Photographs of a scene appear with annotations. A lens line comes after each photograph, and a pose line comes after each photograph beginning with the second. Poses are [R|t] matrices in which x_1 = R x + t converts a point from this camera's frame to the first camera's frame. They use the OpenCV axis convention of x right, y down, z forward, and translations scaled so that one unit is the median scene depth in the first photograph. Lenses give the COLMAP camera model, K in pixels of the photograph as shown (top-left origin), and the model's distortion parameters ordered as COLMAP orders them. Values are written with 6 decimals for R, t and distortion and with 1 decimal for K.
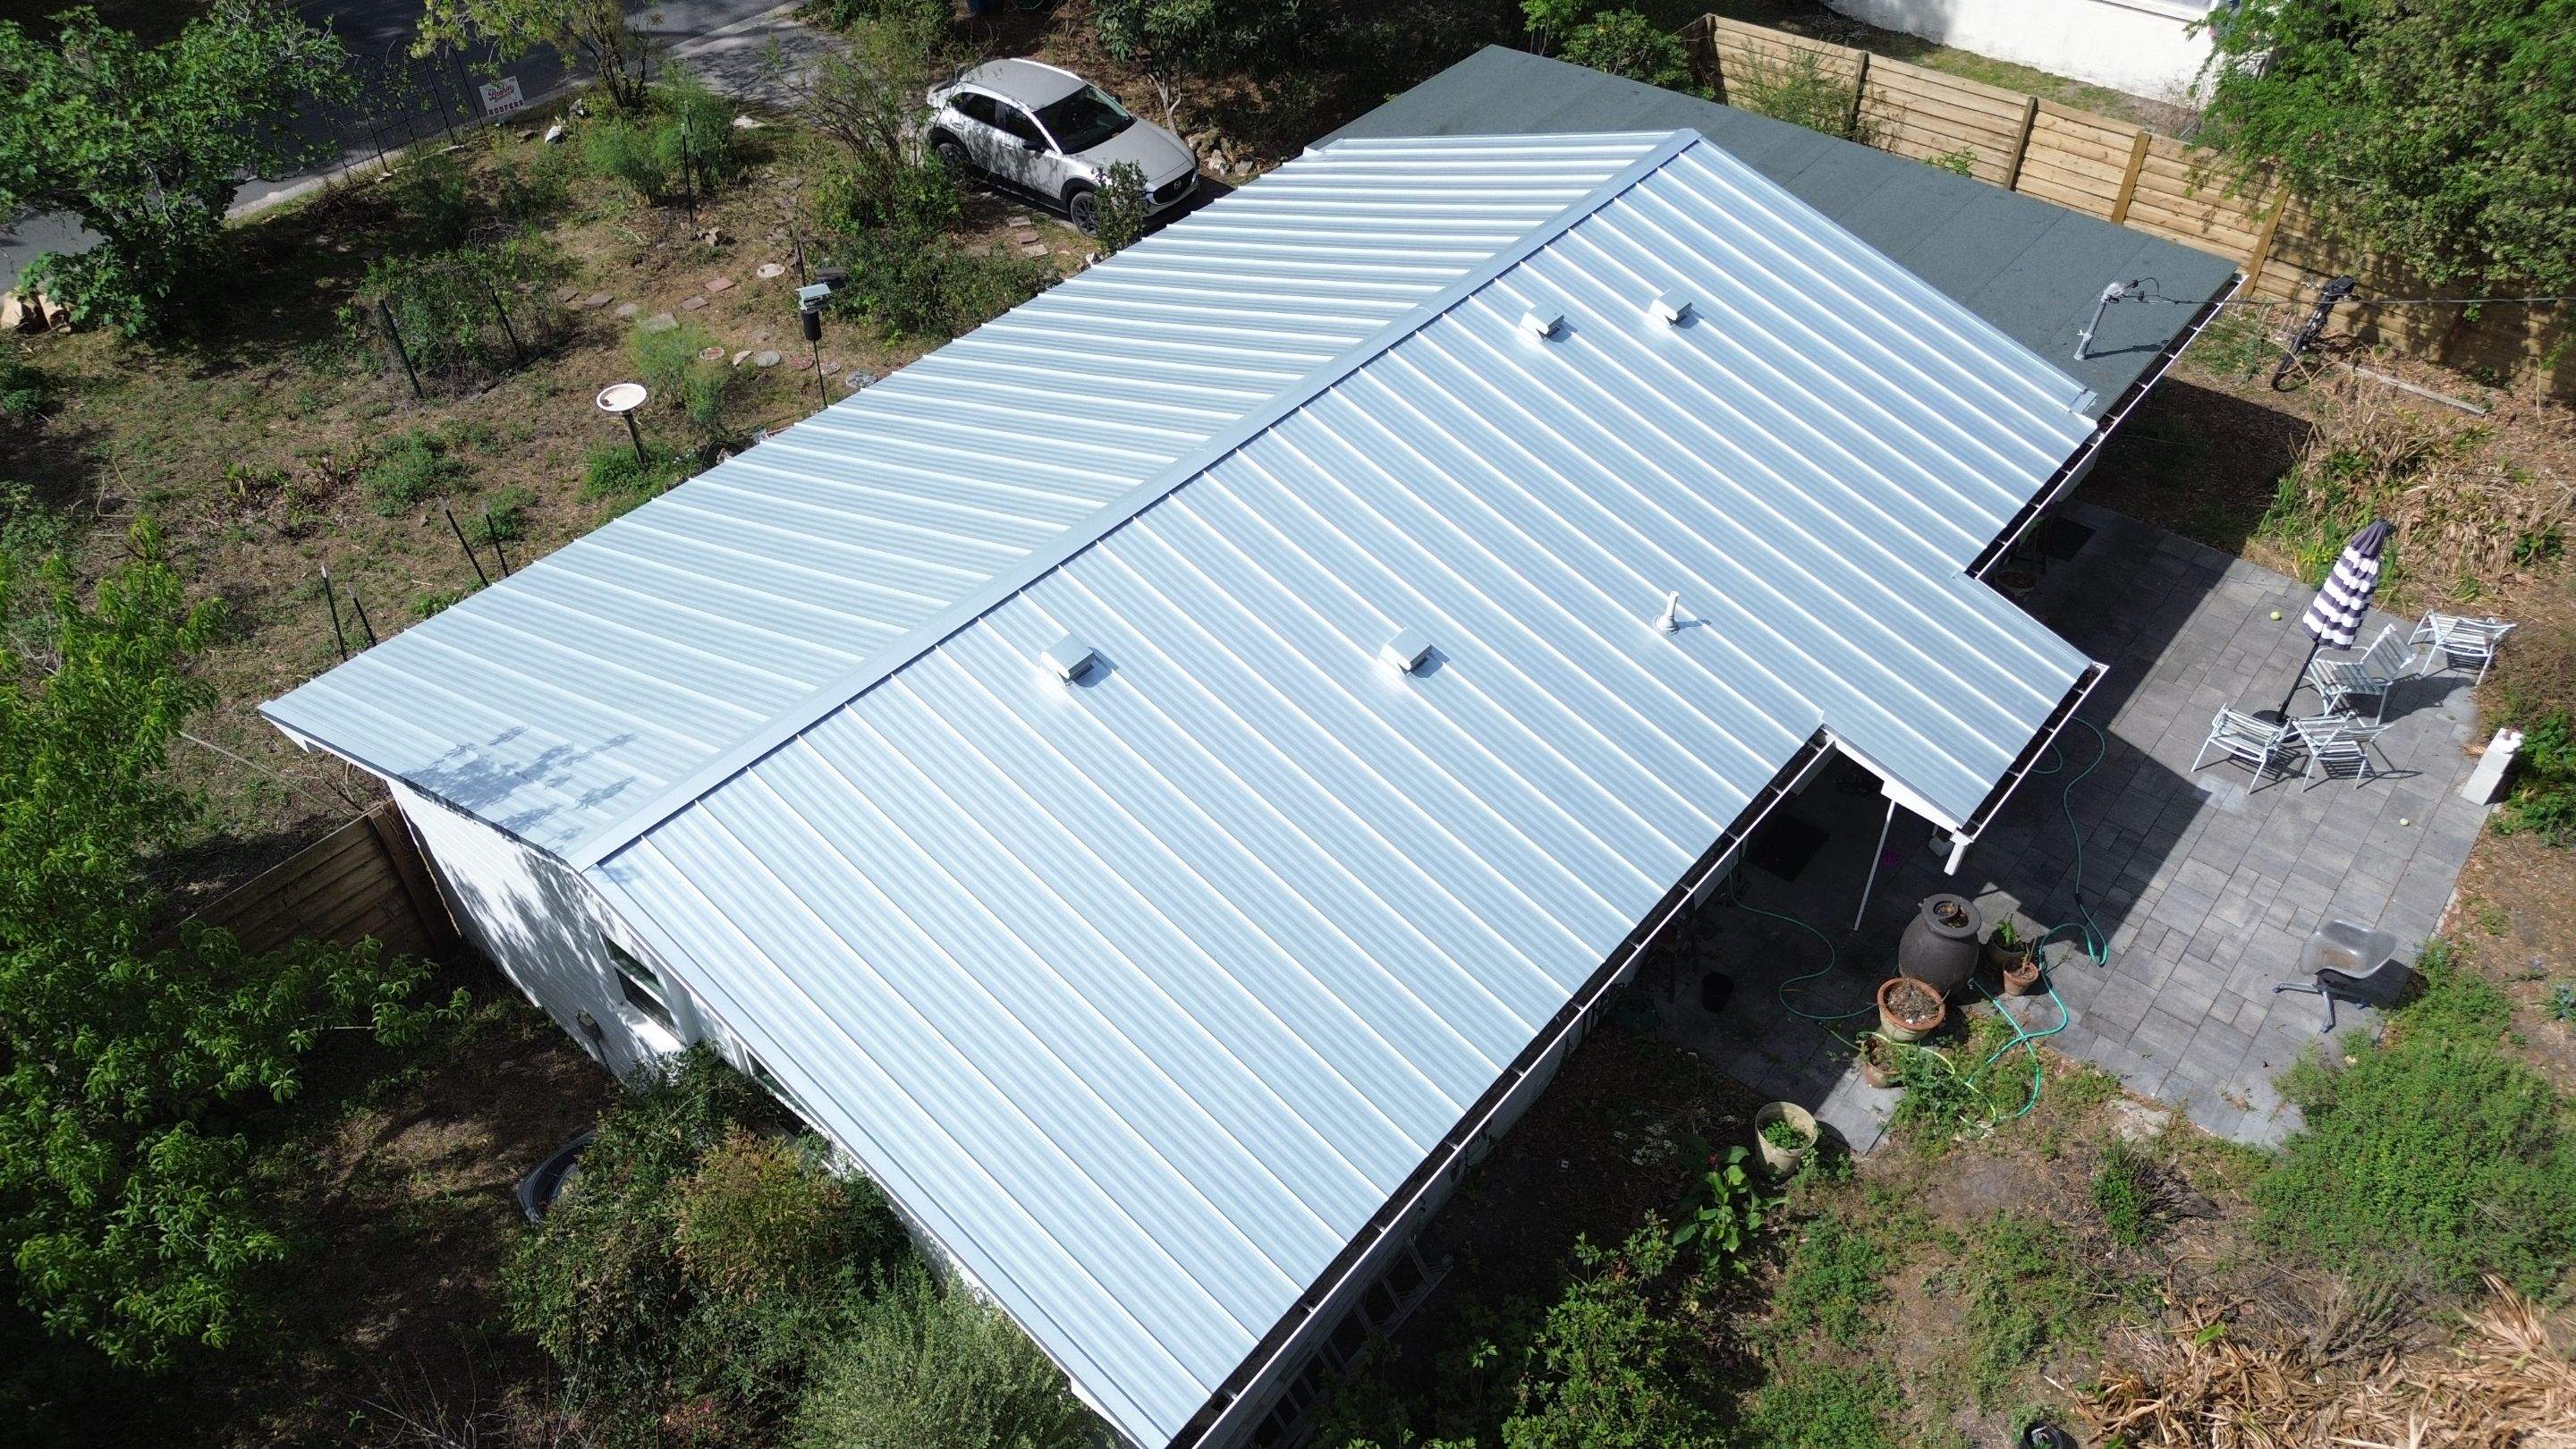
lens RADIAL K [[1856.4, 0, 1287.8], [0, 1856.4, 722.3], [0, 0, 1]] dist [0.047617, -0.003385]
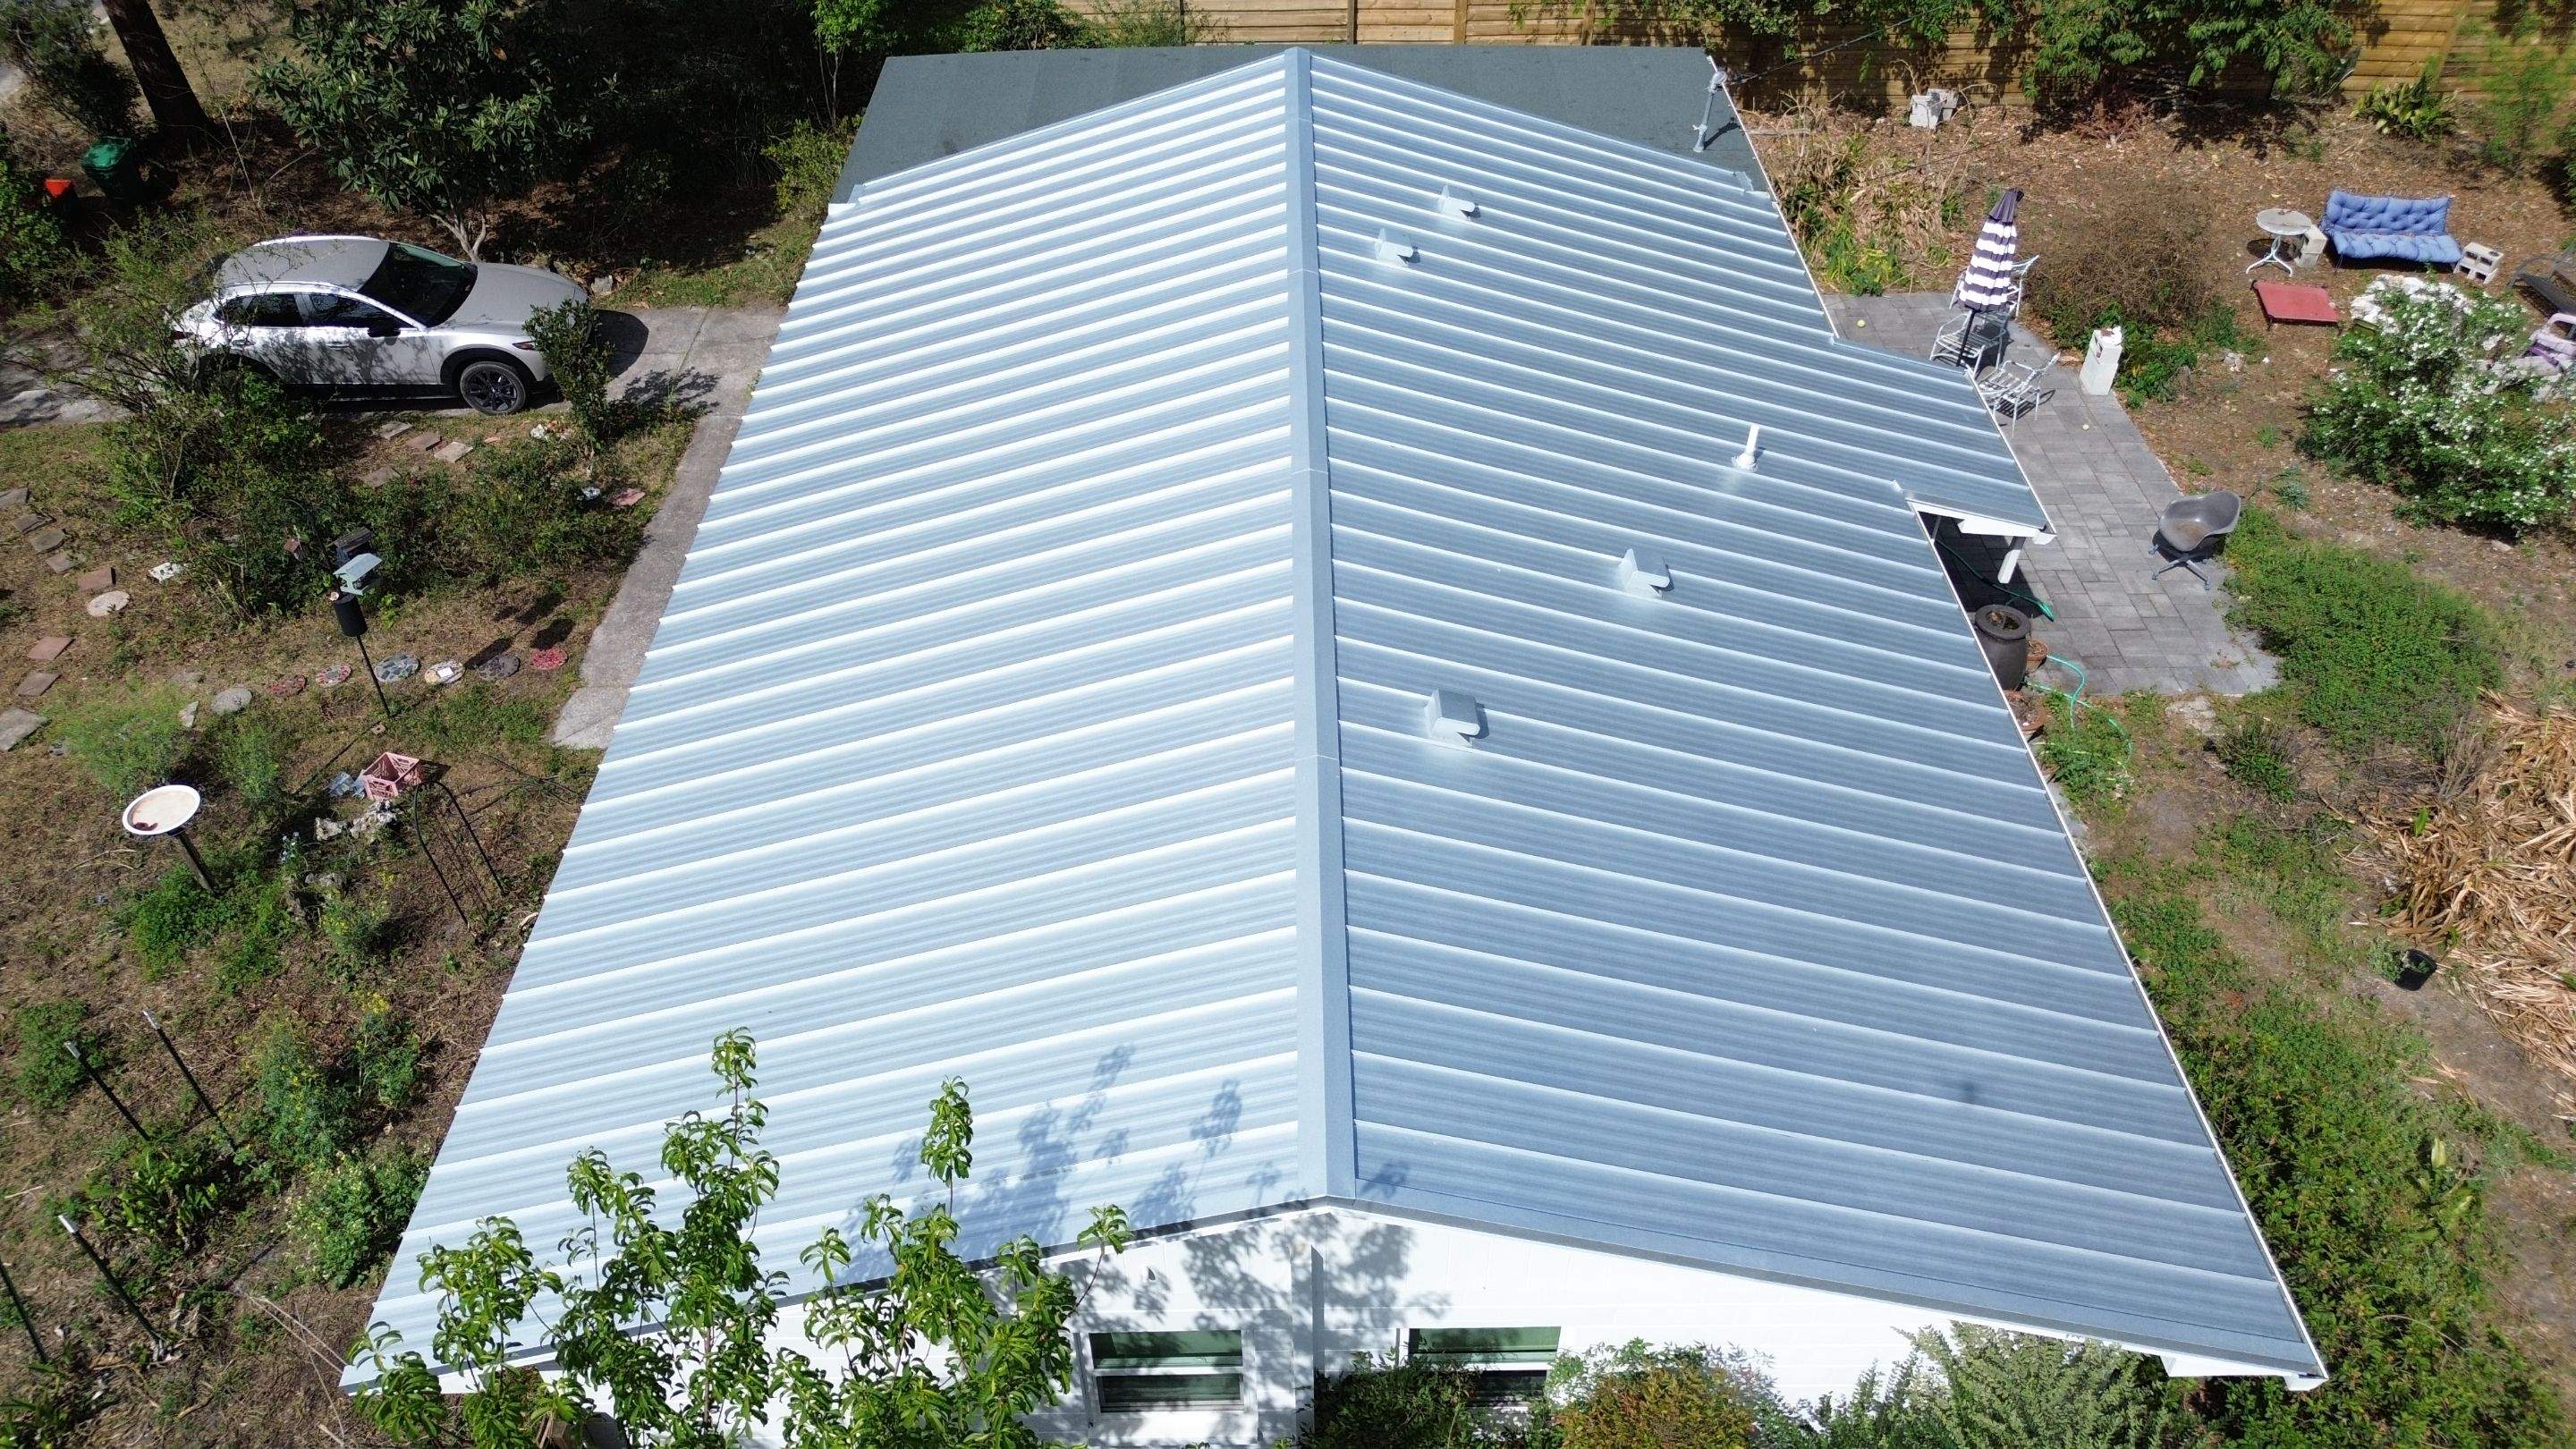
lens RADIAL K [[1856.4, 0, 1288.0], [0, 1856.4, 726.5], [0, 0, 1]] dist [0.047617, -0.003385]
pose [[0.762903, -0.422497, 0.489362, -0.304646], [0.431959, 0.896287, 0.100409, -0.076382], [-0.481031, 0.134782, 0.866281, 0.160269]]
